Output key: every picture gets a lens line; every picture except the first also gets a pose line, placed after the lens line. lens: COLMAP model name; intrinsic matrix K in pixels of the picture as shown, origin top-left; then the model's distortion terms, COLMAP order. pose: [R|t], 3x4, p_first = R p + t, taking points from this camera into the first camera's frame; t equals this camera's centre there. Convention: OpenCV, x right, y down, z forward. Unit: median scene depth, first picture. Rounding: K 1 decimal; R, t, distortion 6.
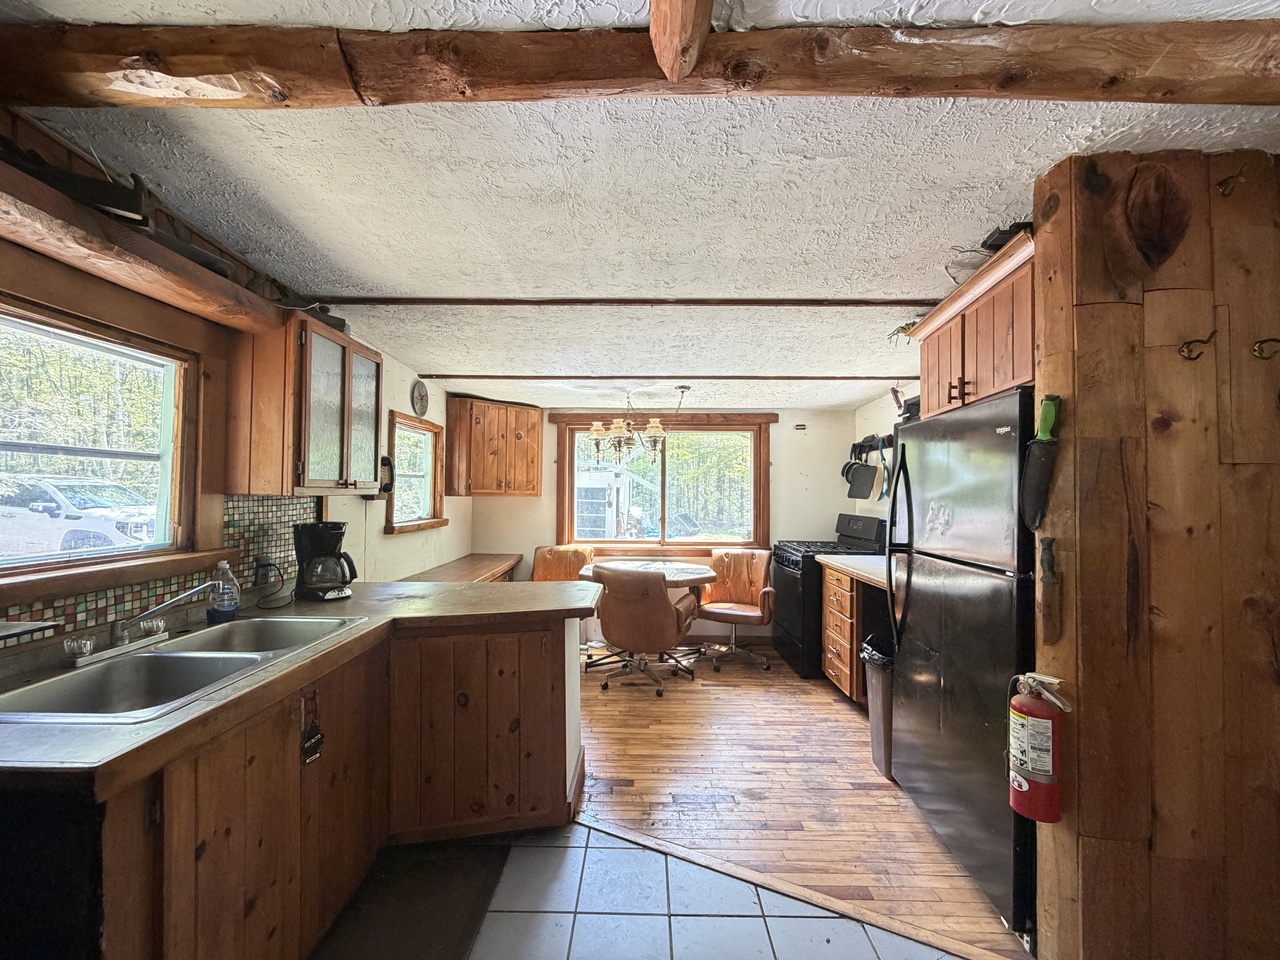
lens RADIAL K [[507.4, 0, 637.3], [0, 507.4, 479.6], [0, 0, 1]] dist [-0.000292, 0.000228]
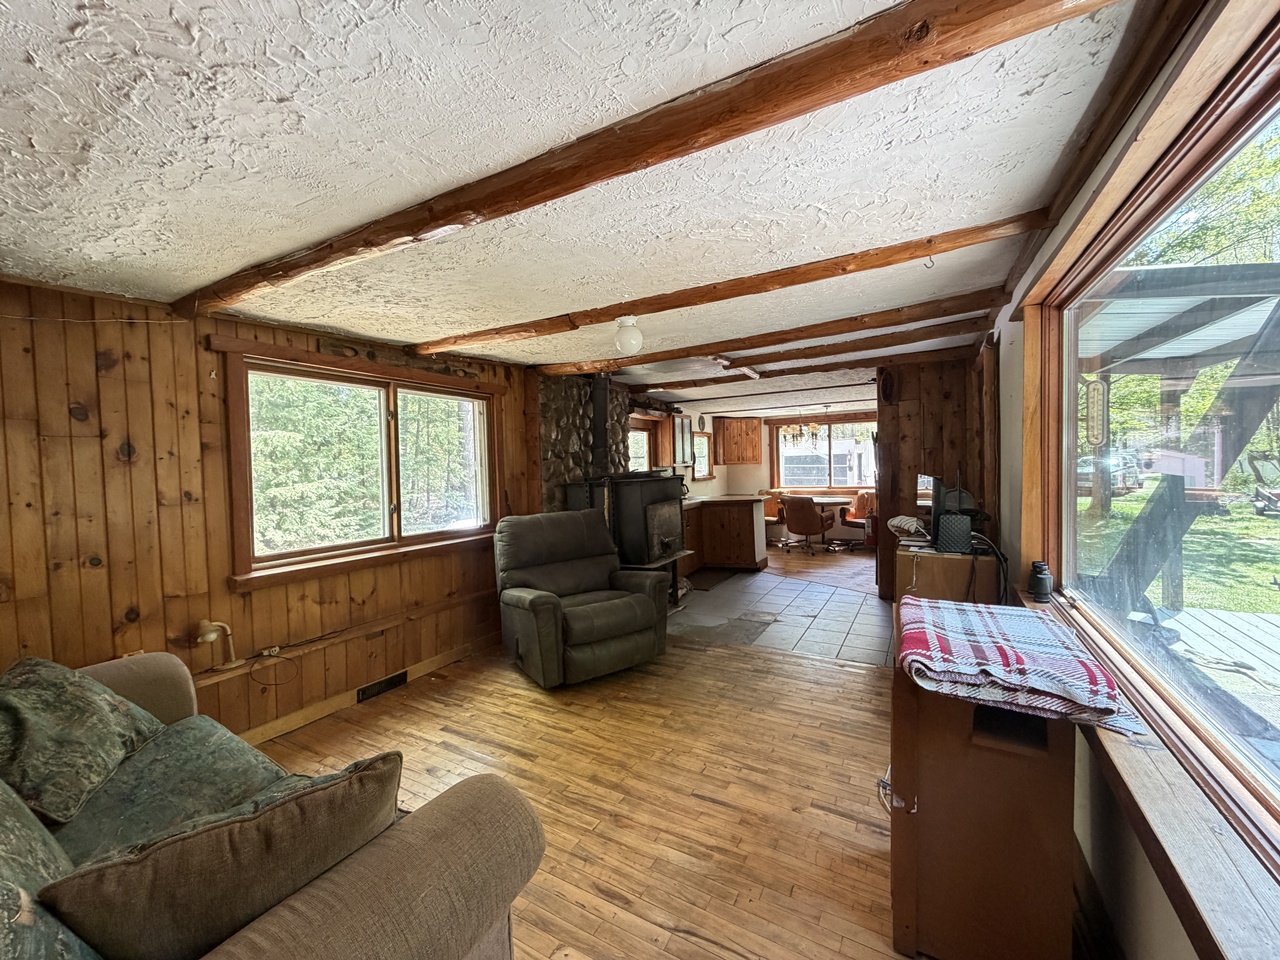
lens RADIAL K [[507.4, 0, 637.3], [0, 507.4, 479.6], [0, 0, 1]] dist [-0.000292, 0.000228]
pose [[0.874022, -0.020749, -0.485442, 0.633353], [0.050957, 0.997493, 0.049110, -0.049500], [0.483206, -0.067660, 0.872888, -1.731675]]
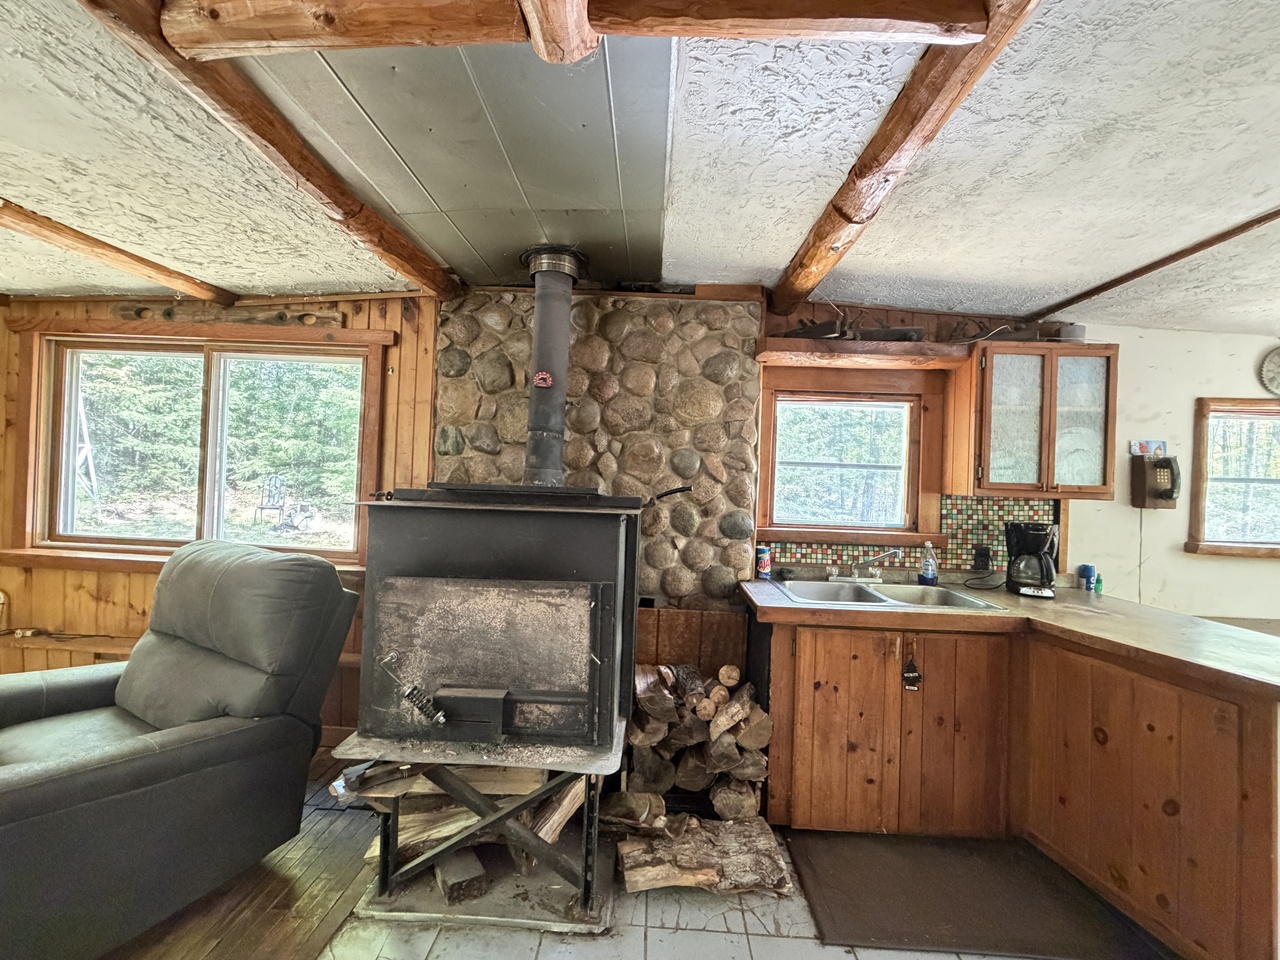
lens RADIAL K [[507.4, 0, 637.3], [0, 507.4, 479.6], [0, 0, 1]] dist [-0.000292, 0.000228]
pose [[-0.023559, -0.009222, -0.999680, 0.434474], [-0.010152, 0.999908, -0.008985, 0.009660], [0.999671, 0.009937, -0.023650, 0.179140]]
